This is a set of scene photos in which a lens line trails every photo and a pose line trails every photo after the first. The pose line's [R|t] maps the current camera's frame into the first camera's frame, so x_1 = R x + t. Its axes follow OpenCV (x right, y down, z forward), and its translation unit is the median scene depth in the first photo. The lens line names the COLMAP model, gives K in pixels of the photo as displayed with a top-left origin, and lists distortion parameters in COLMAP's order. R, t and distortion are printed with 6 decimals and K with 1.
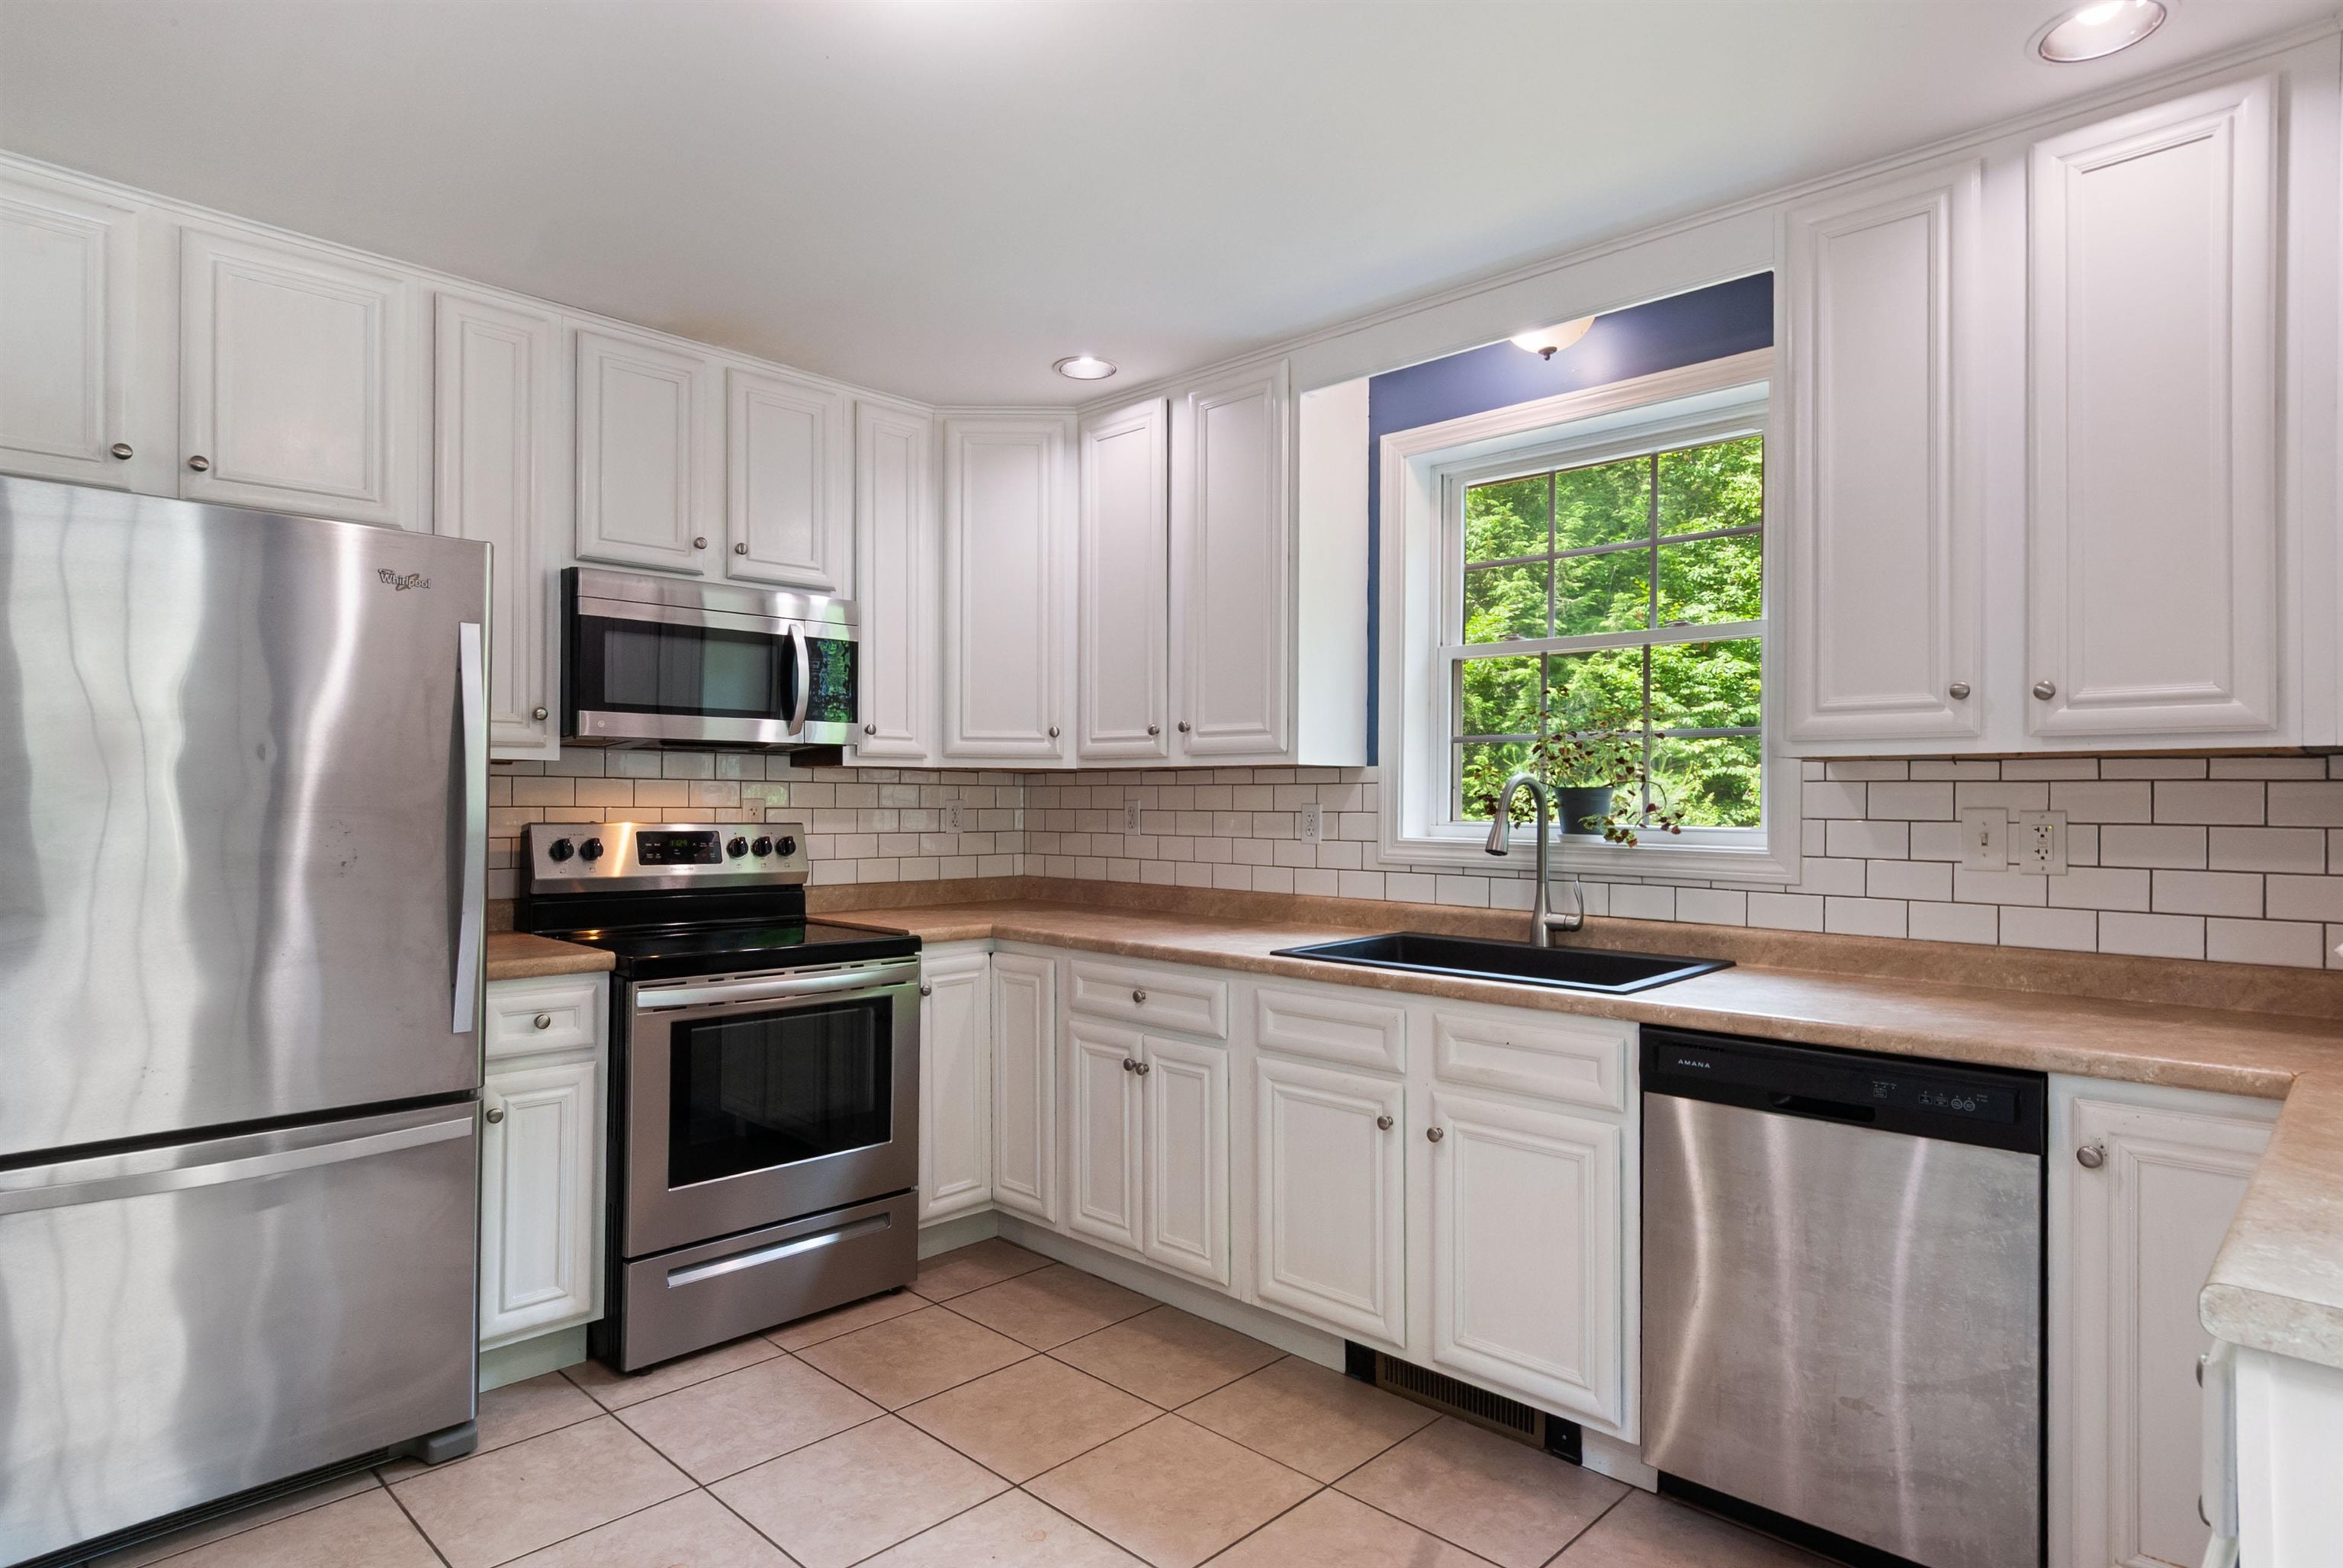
lens RADIAL K [[1307.7, 0, 1171.5], [0, 1307.7, 784.0], [0, 0, 1]] dist [0.015164, 0.000242]
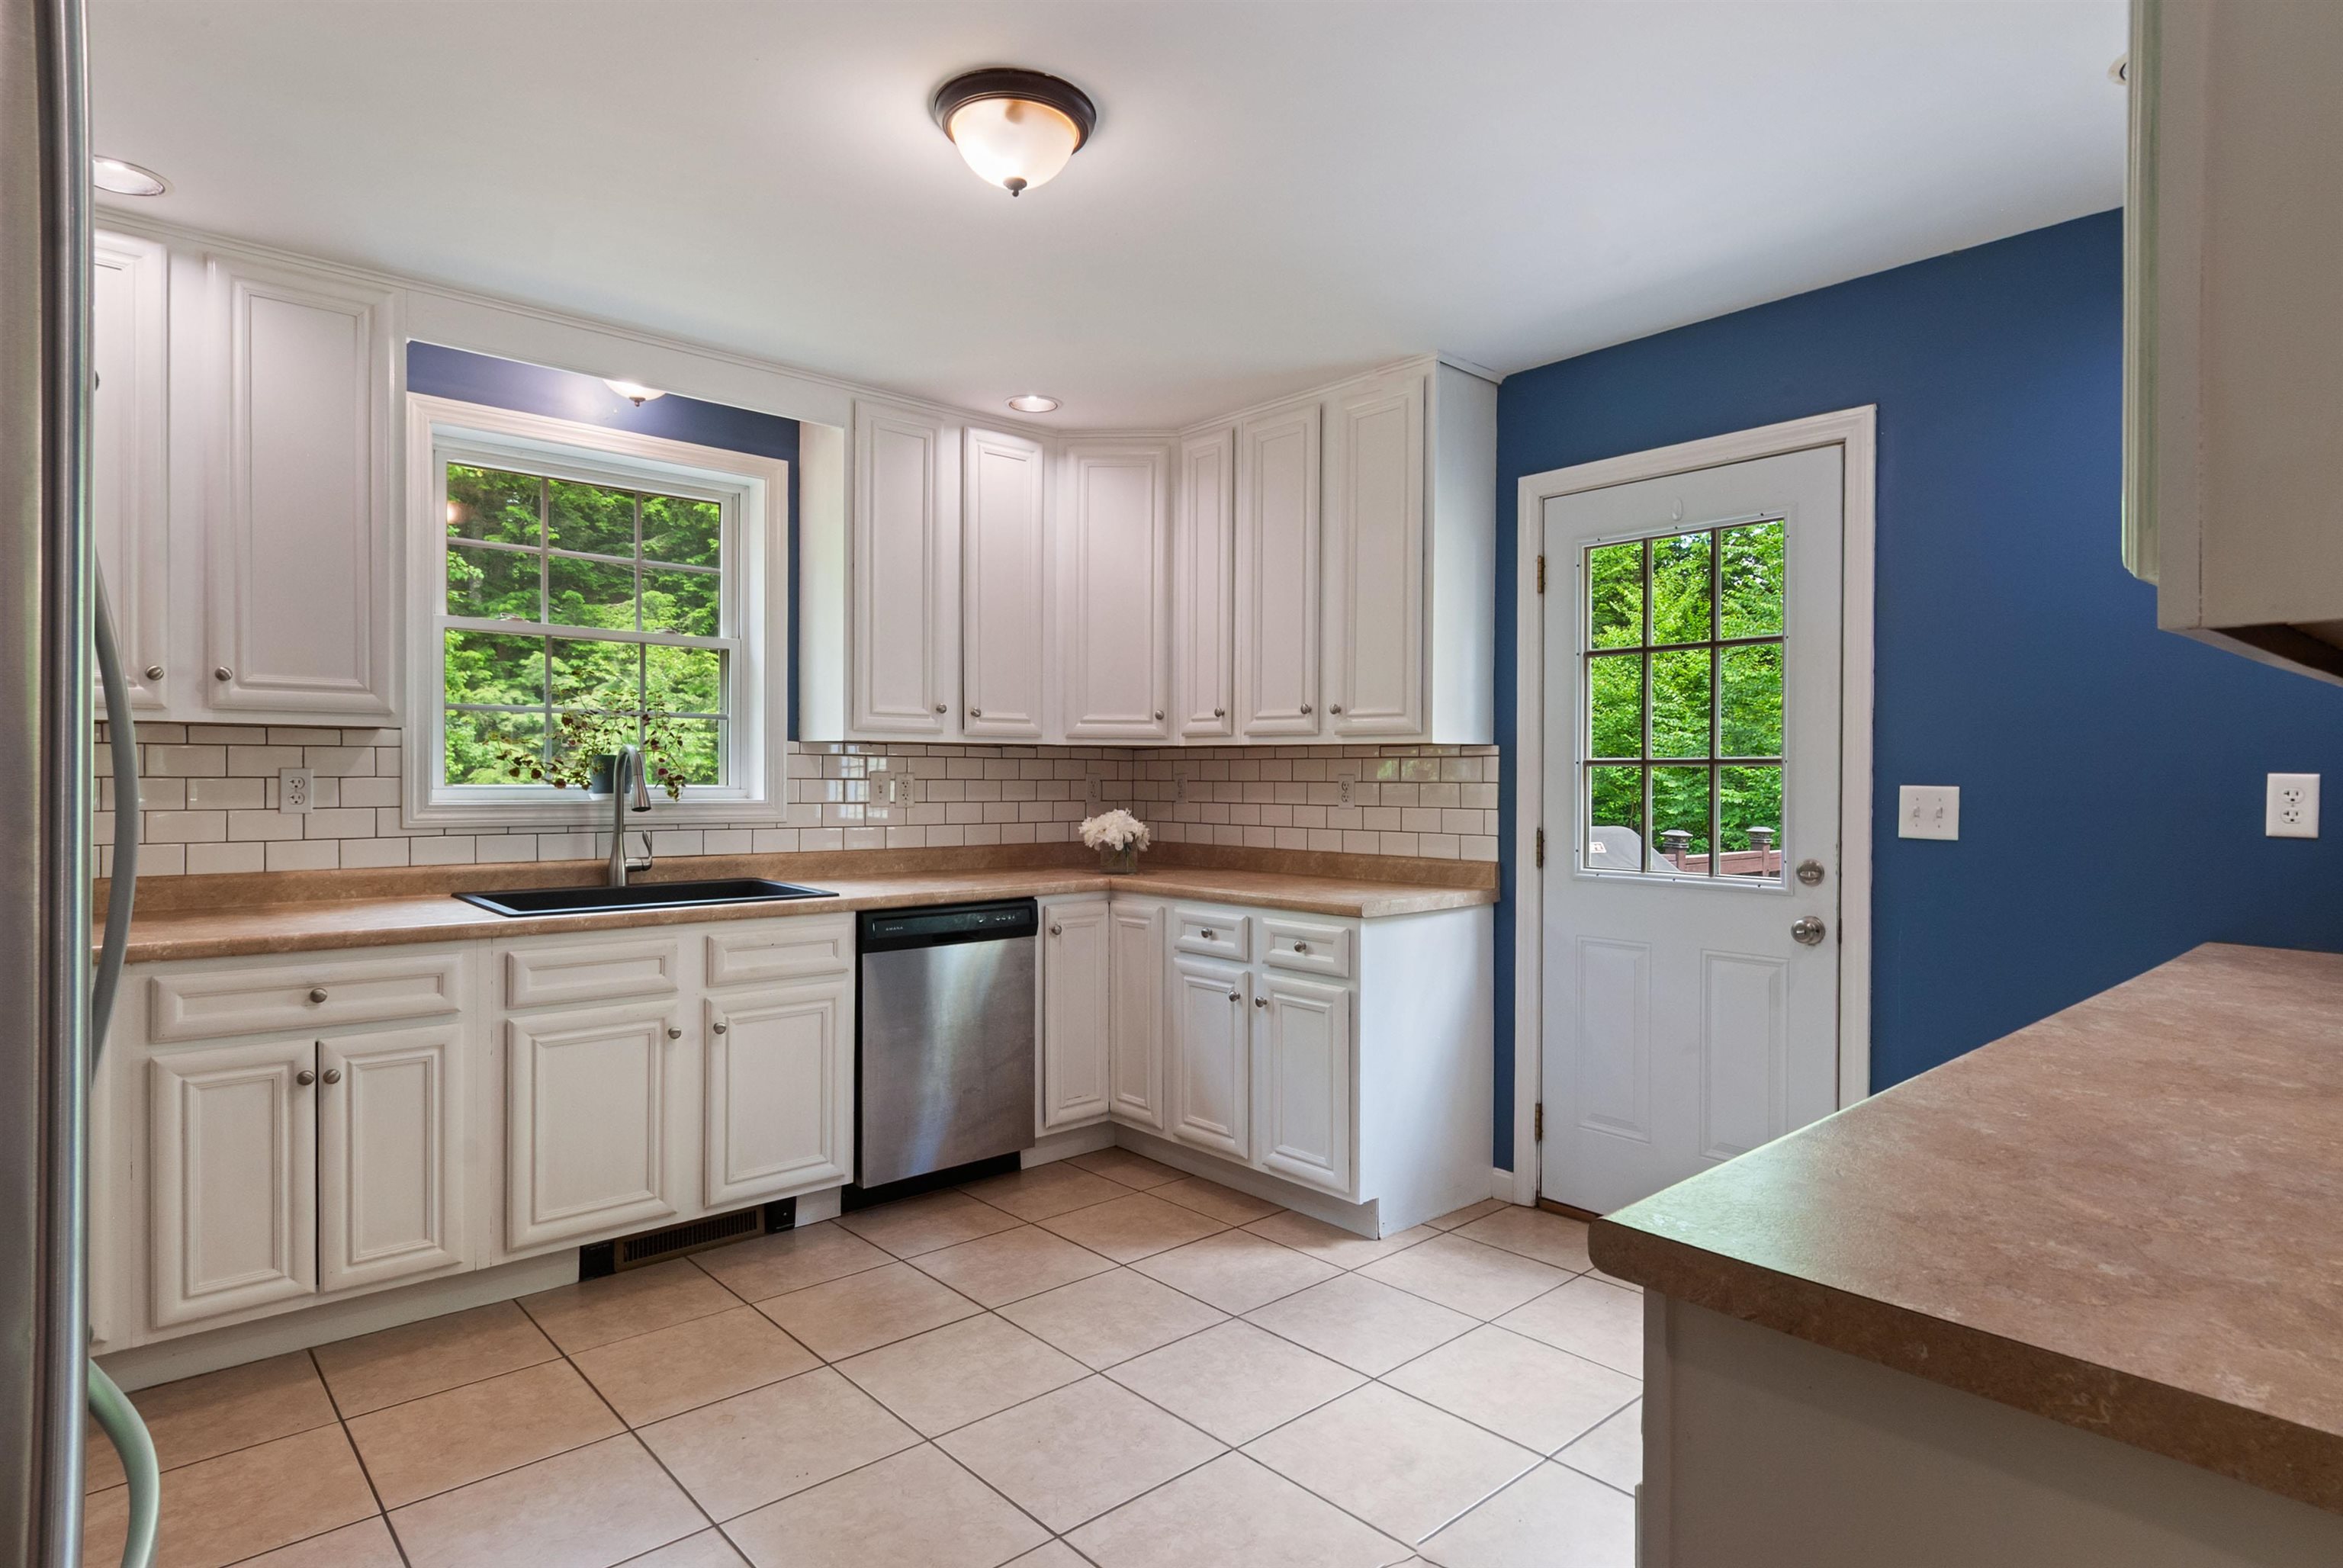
lens RADIAL K [[1246.3, 0, 1177.4], [0, 1246.3, 780.3], [0, 0, 1]] dist [-0.016619, -0.000396]
pose [[0.059692, -0.010701, 0.998159, -0.890958], [-0.018627, 0.999756, 0.011832, 0.002607], [-0.998043, -0.019299, 0.059478, 0.443231]]
